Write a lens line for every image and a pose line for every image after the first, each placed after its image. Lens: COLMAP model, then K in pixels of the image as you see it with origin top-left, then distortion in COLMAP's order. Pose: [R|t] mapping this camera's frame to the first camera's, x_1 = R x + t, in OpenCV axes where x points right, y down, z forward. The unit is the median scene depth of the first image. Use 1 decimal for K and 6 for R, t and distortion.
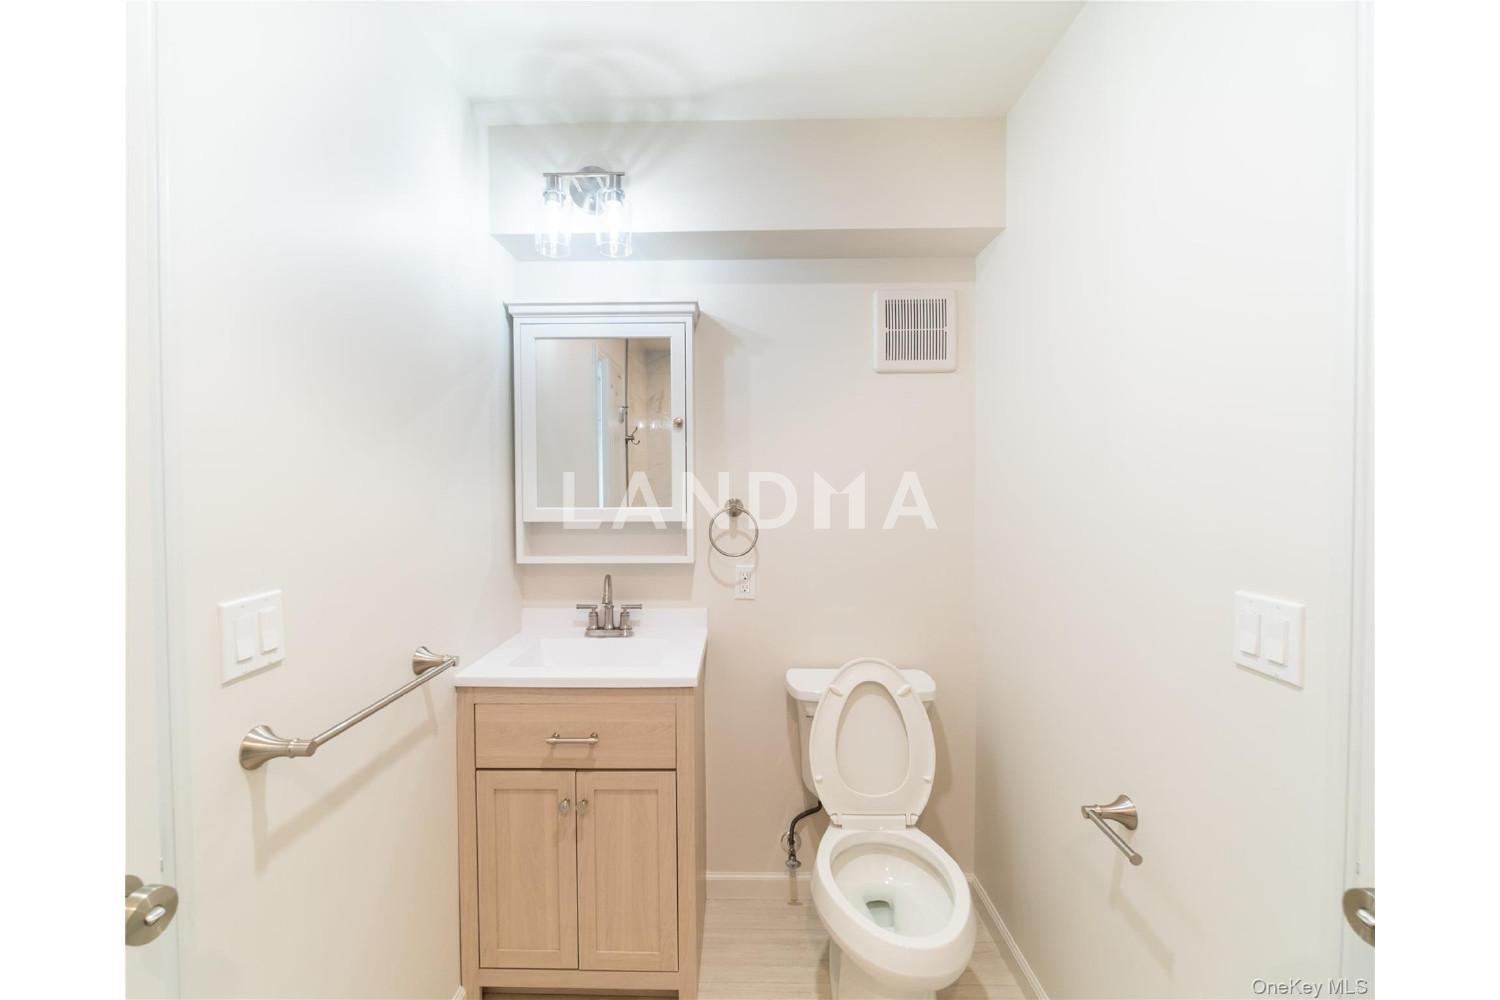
lens RADIAL K [[595.6, 0, 750.0], [0, 595.6, 500.0], [0, 0, 1]] dist [-0.029900, 0.000027]
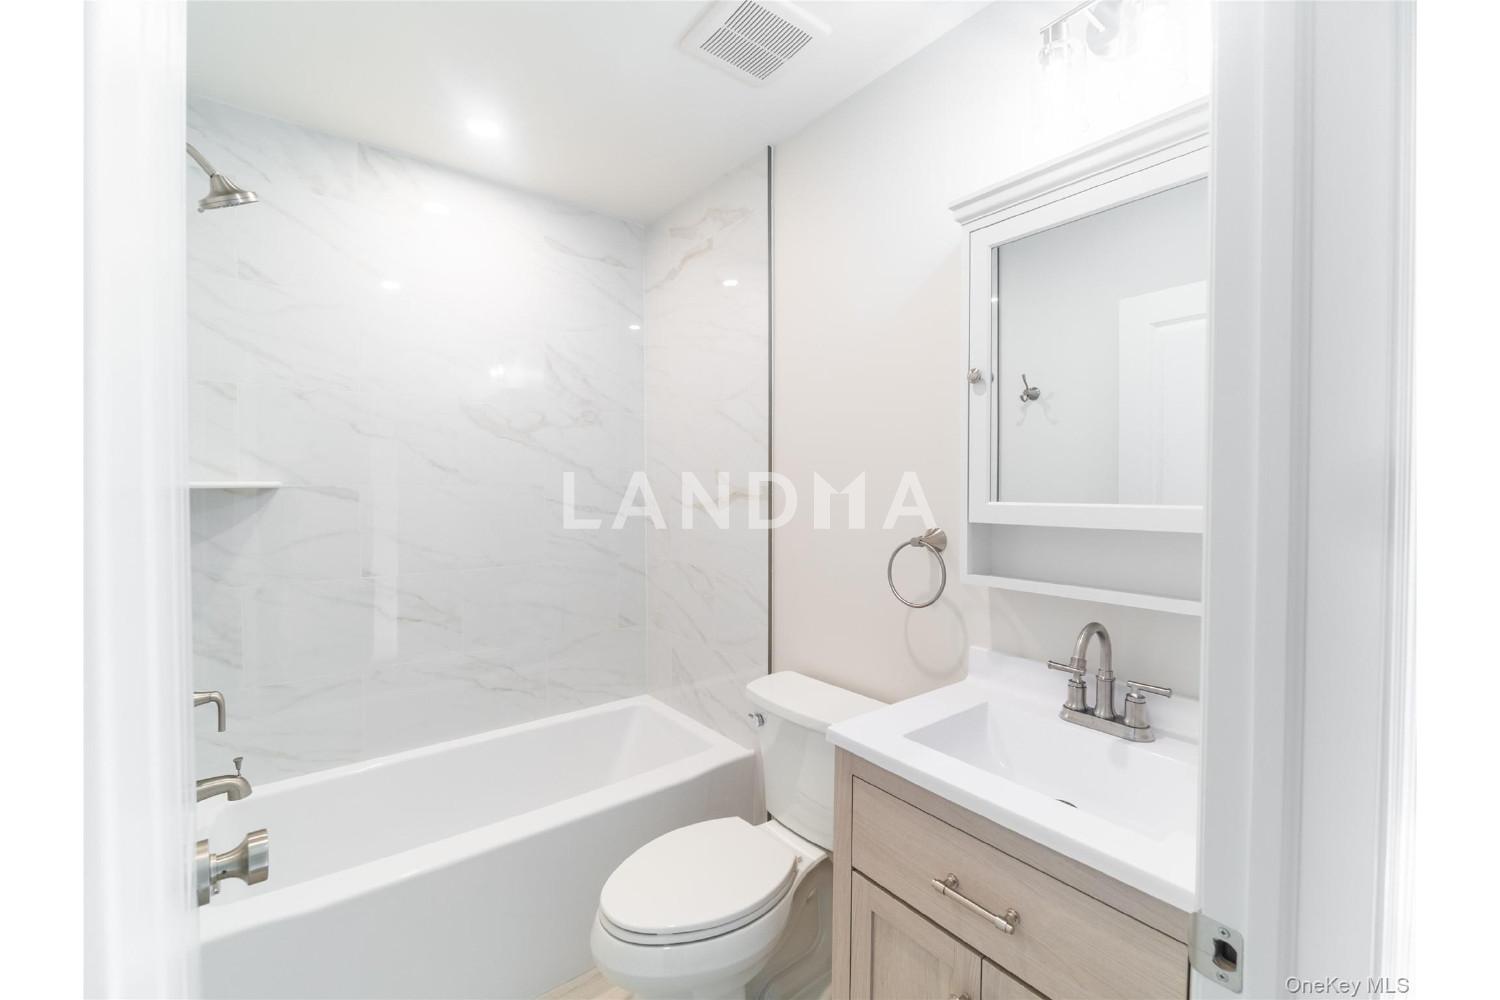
lens RADIAL K [[595.6, 0, 750.0], [0, 595.6, 500.0], [0, 0, 1]] dist [-0.029900, 0.000027]
pose [[0.593915, 0.019507, -0.804291, 0.011095], [-0.037958, 0.999272, -0.003794, 0.023852], [0.803632, 0.032783, 0.594223, 0.384058]]
